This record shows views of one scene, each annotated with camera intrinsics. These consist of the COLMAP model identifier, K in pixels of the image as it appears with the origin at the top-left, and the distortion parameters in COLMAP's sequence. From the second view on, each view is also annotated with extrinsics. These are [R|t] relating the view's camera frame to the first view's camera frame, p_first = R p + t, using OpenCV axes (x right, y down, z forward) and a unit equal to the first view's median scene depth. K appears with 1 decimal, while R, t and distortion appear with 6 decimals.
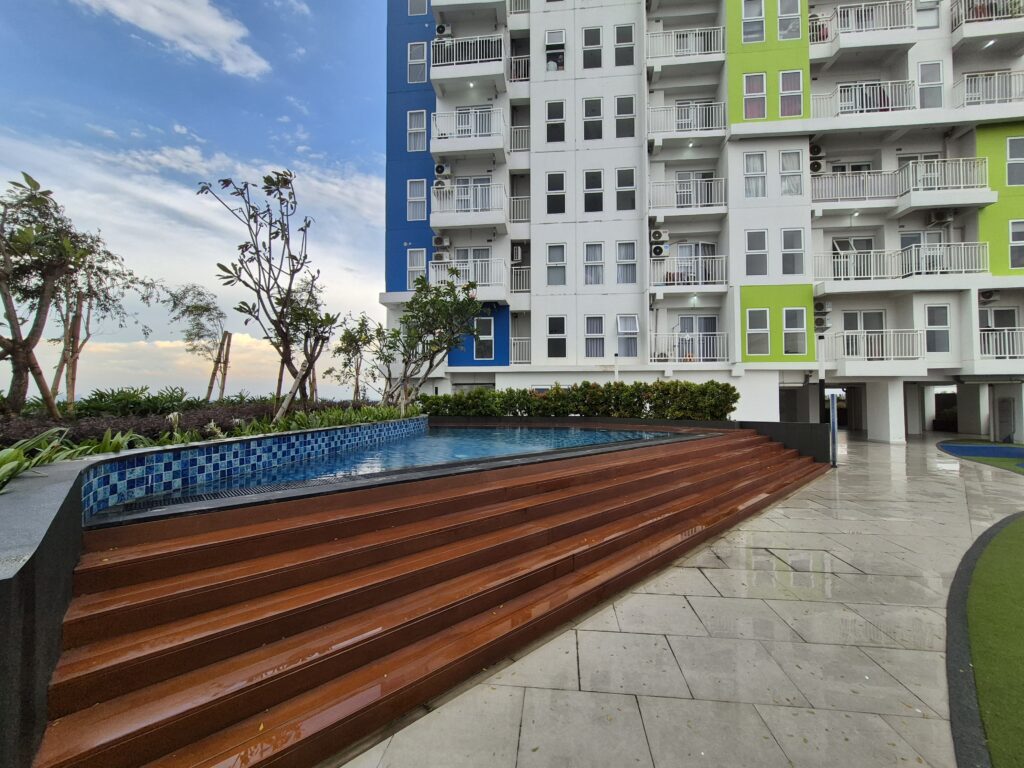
lens RADIAL K [[376.2, 0, 512.0], [0, 376.2, 384.0], [0, 0, 1]] dist [-0.000367, -0.000037]
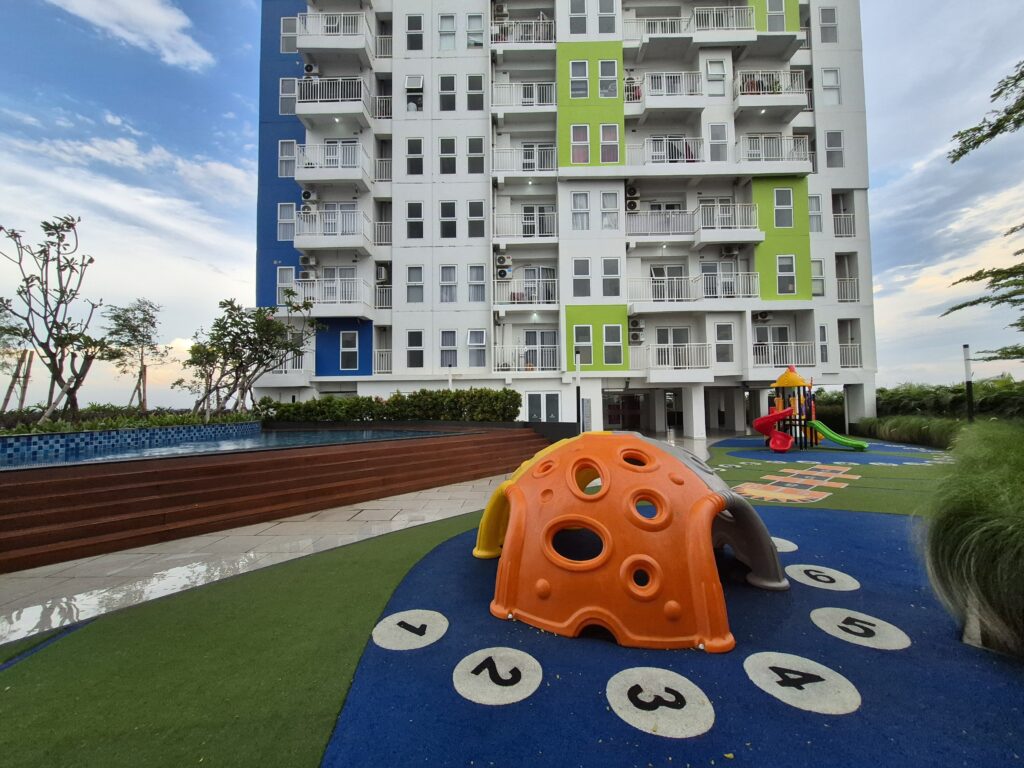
lens RADIAL K [[377.0, 0, 512.0], [0, 377.0, 384.0], [0, 0, 1]] dist [-0.000882, -0.000582]
pose [[0.996369, -0.007726, 0.084794, 0.311713], [0.008708, 0.999899, -0.011217, -0.006195], [-0.084699, 0.011915, 0.996335, -0.136203]]
